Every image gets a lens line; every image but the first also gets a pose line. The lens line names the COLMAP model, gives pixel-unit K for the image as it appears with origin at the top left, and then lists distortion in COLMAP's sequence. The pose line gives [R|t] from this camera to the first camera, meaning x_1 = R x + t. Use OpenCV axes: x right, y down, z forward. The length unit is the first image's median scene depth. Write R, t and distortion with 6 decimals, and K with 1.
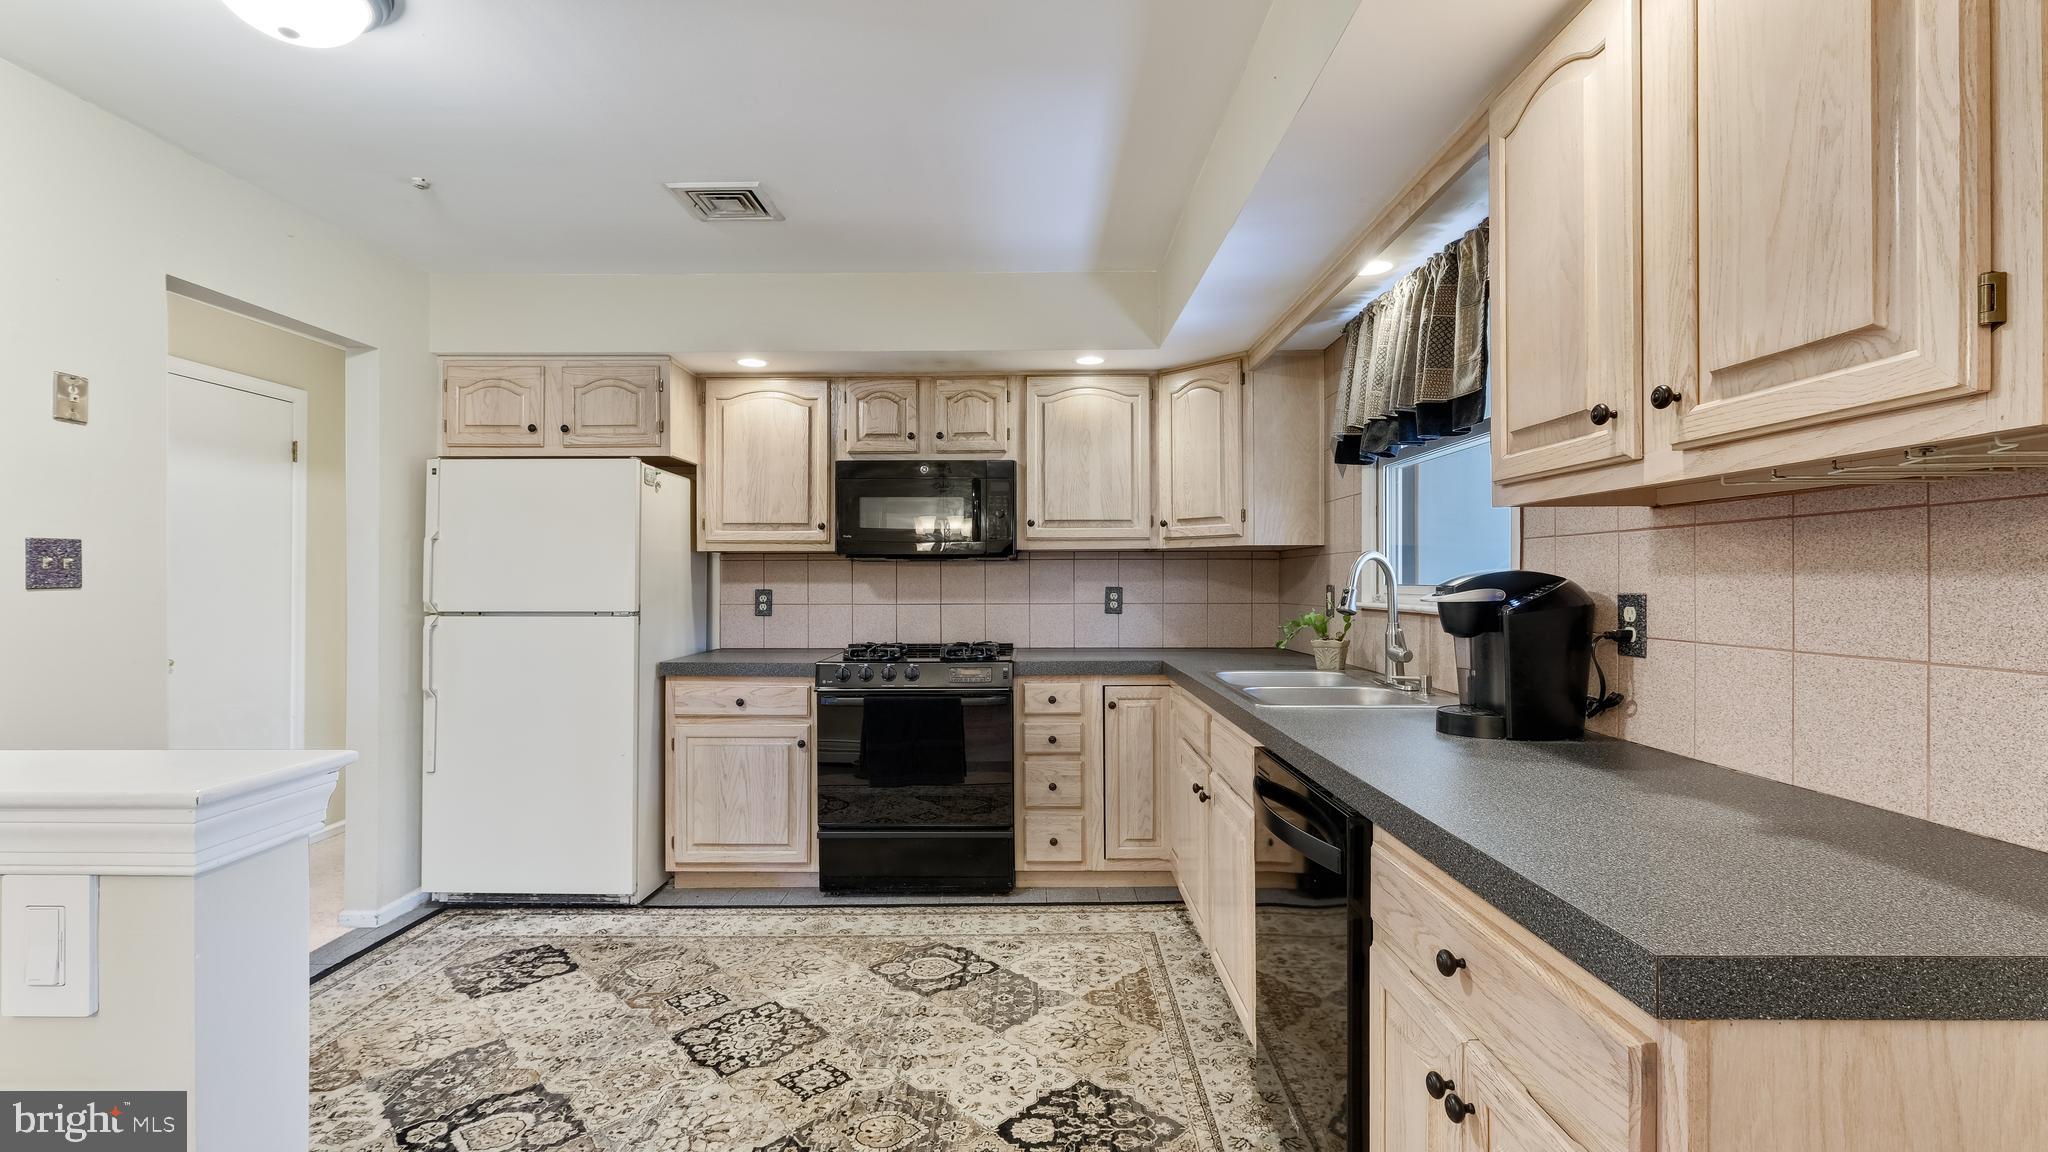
lens RADIAL K [[894.4, 0, 1024.0], [0, 894.4, 576.0], [0, 0, 1]] dist [0.000253, -0.000087]
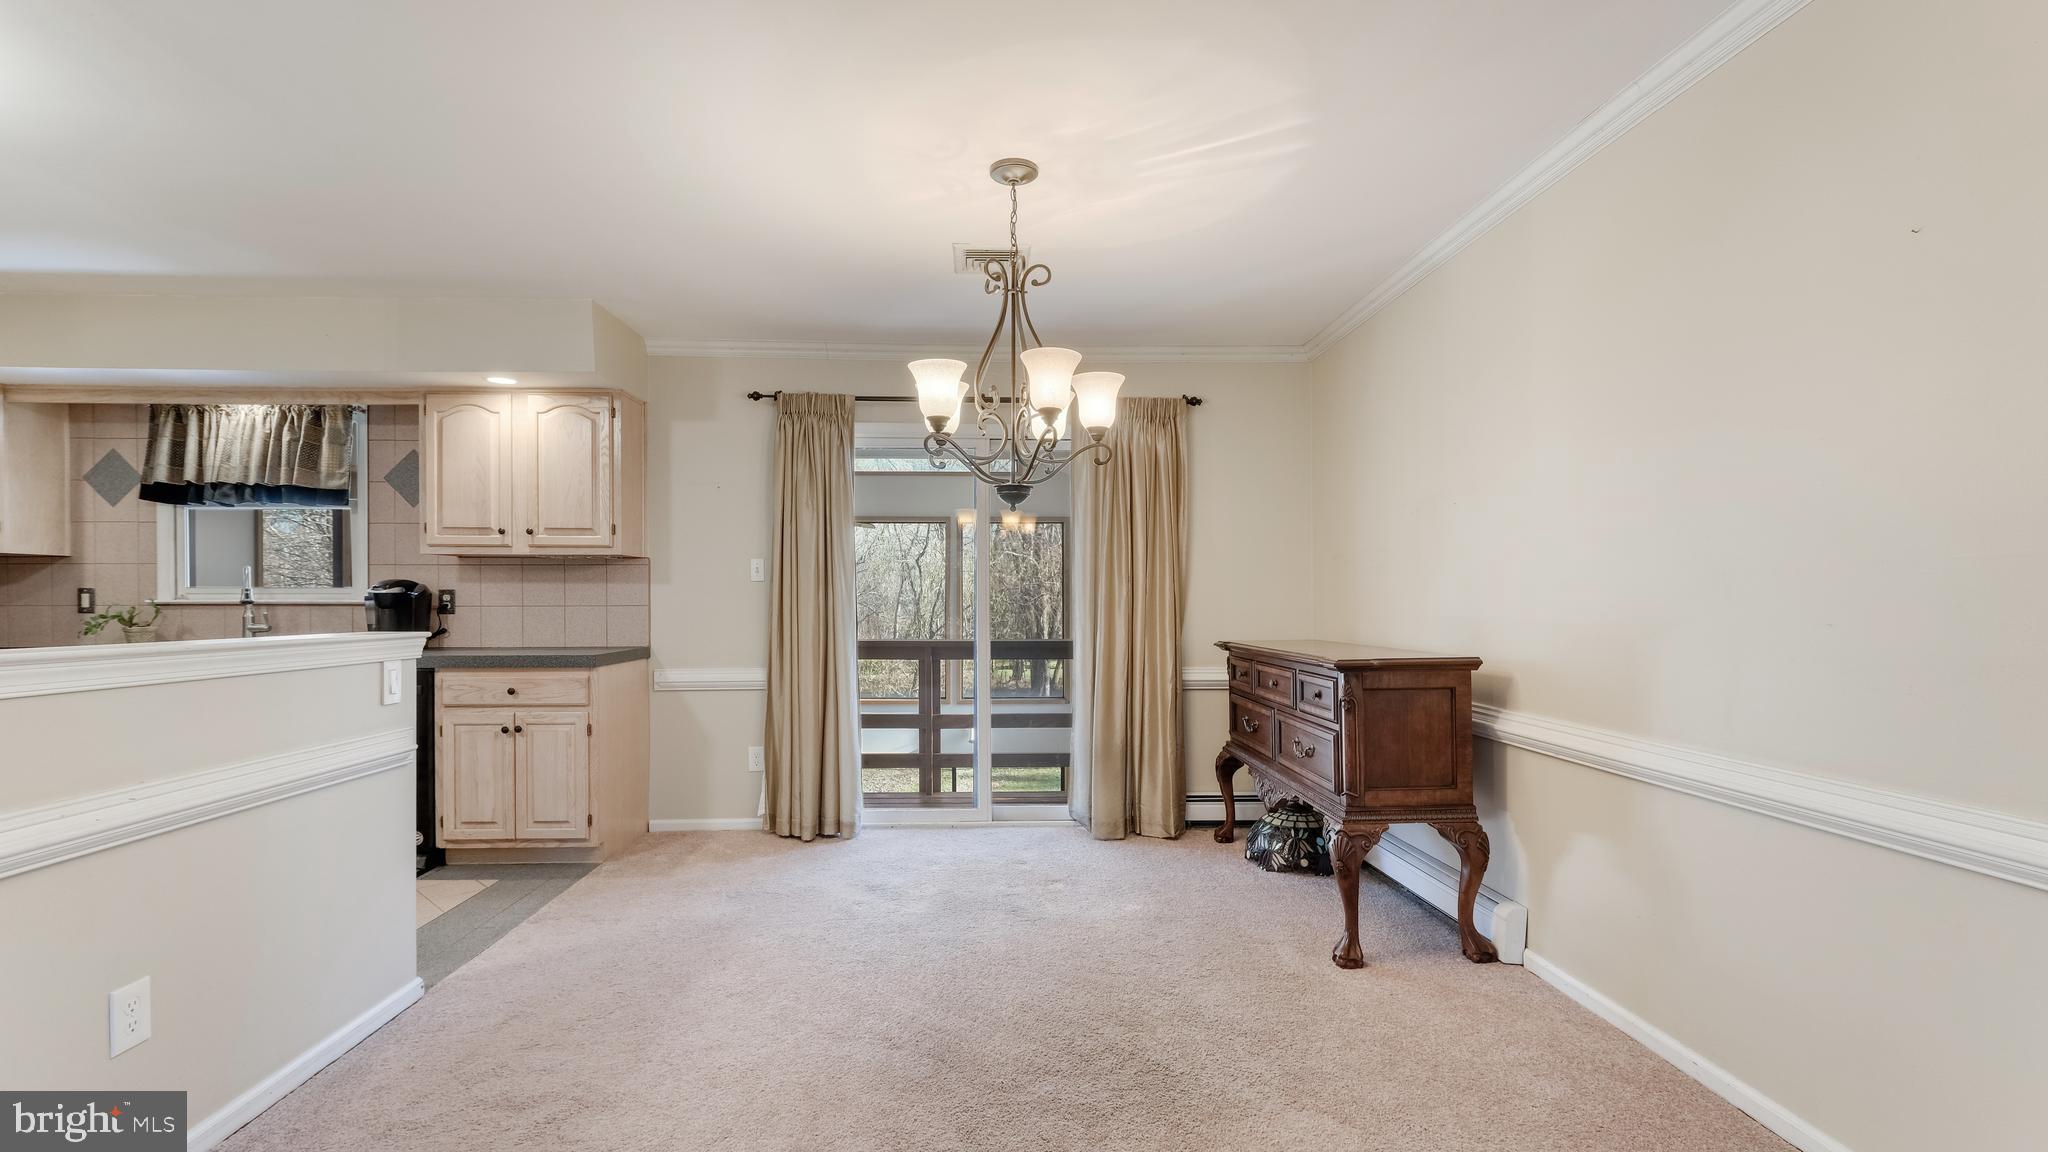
lens RADIAL K [[899.5, 0, 1016.8], [0, 899.5, 603.1], [0, 0, 1]] dist [-0.000223, -0.000534]
pose [[-0.048699, -0.002284, 0.998811, -0.915604], [-0.004588, 0.999987, 0.002063, 0.021032], [-0.998803, -0.004482, -0.048709, -0.234507]]
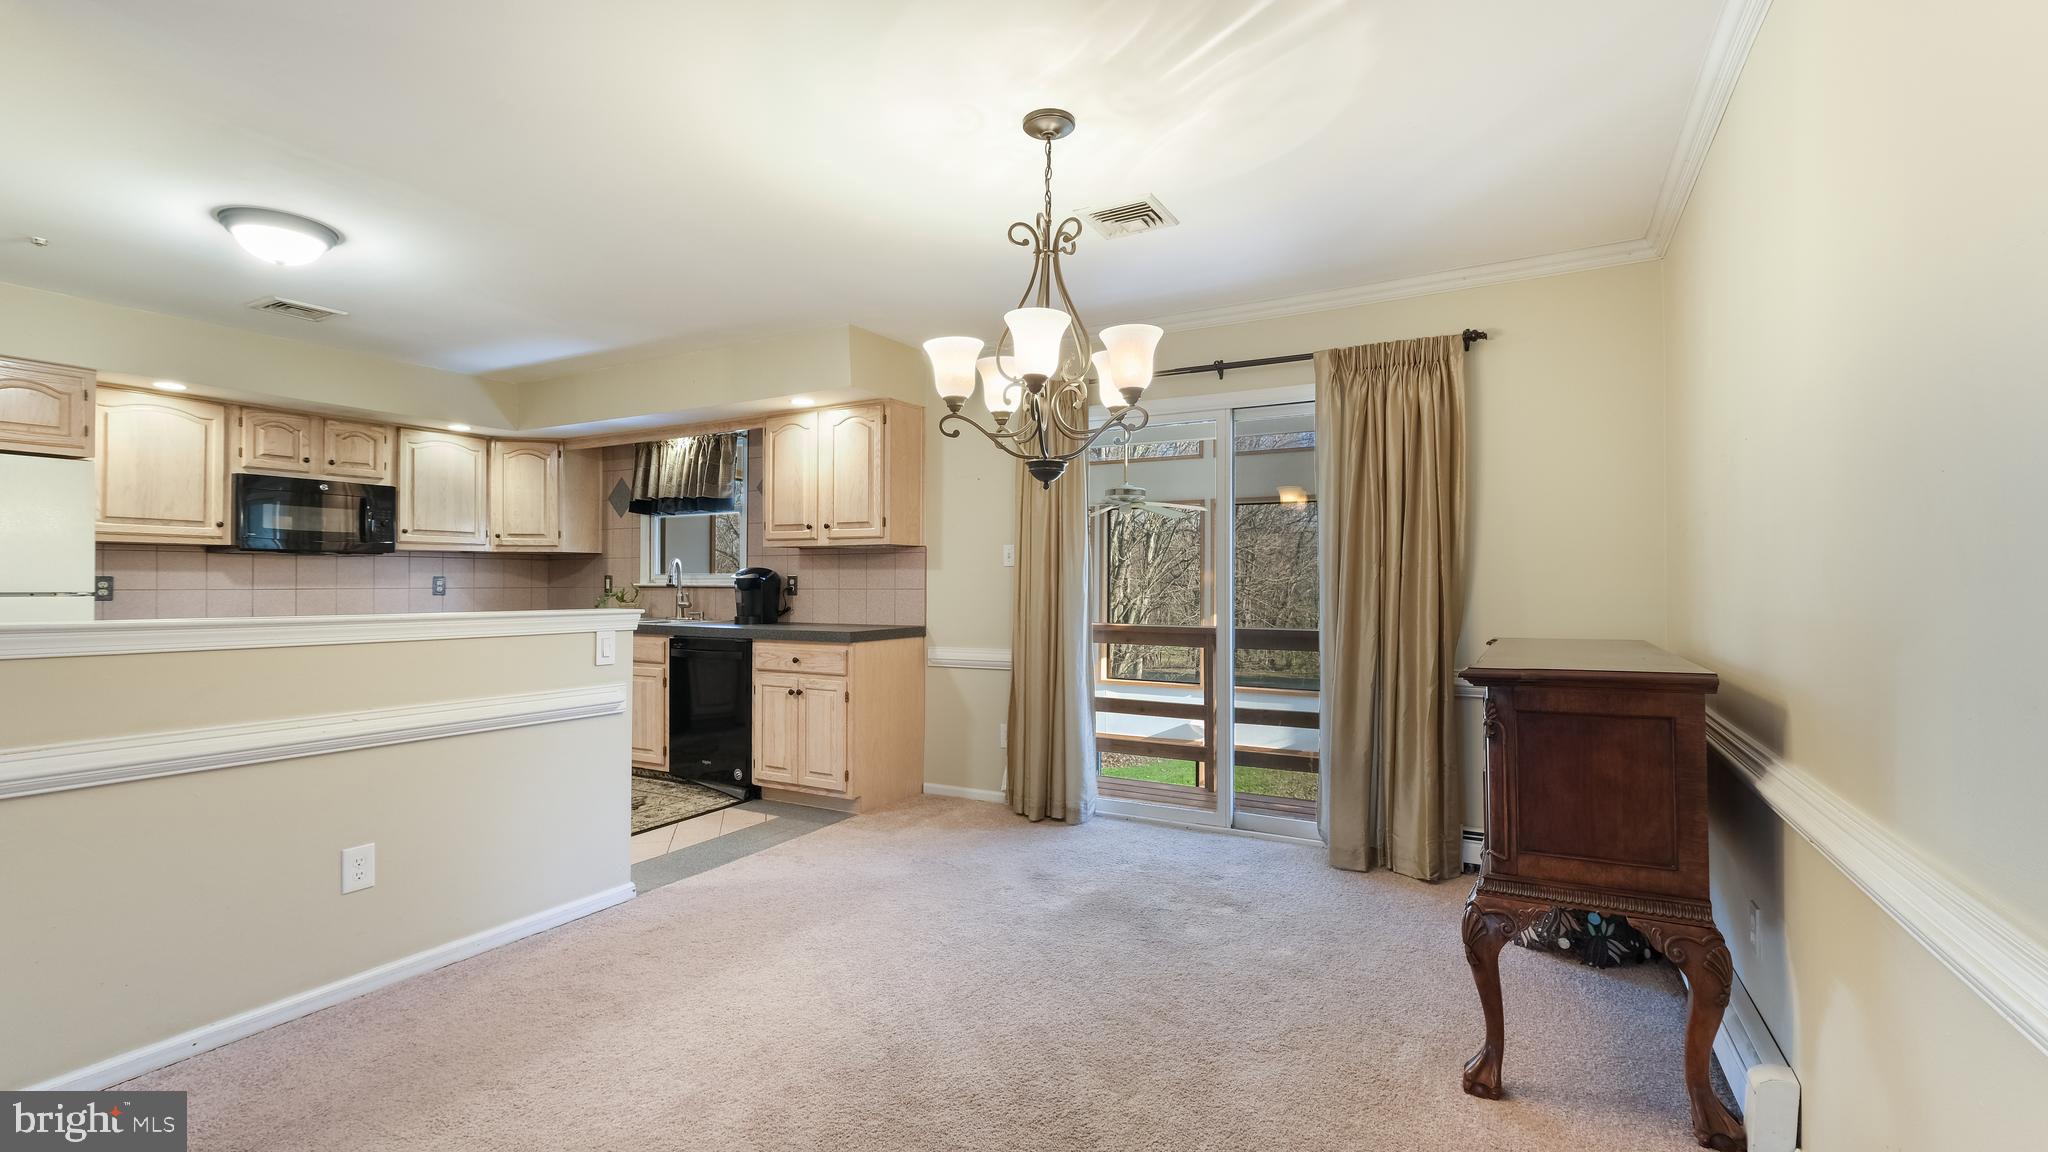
lens RADIAL K [[894.4, 0, 1024.0], [0, 894.4, 576.0], [0, 0, 1]] dist [0.000253, -0.000087]
pose [[0.477861, 0.008568, 0.878394, -0.787335], [-0.005286, 0.999962, -0.006878, 0.017904], [-0.878420, -0.001356, 0.477888, -0.566506]]
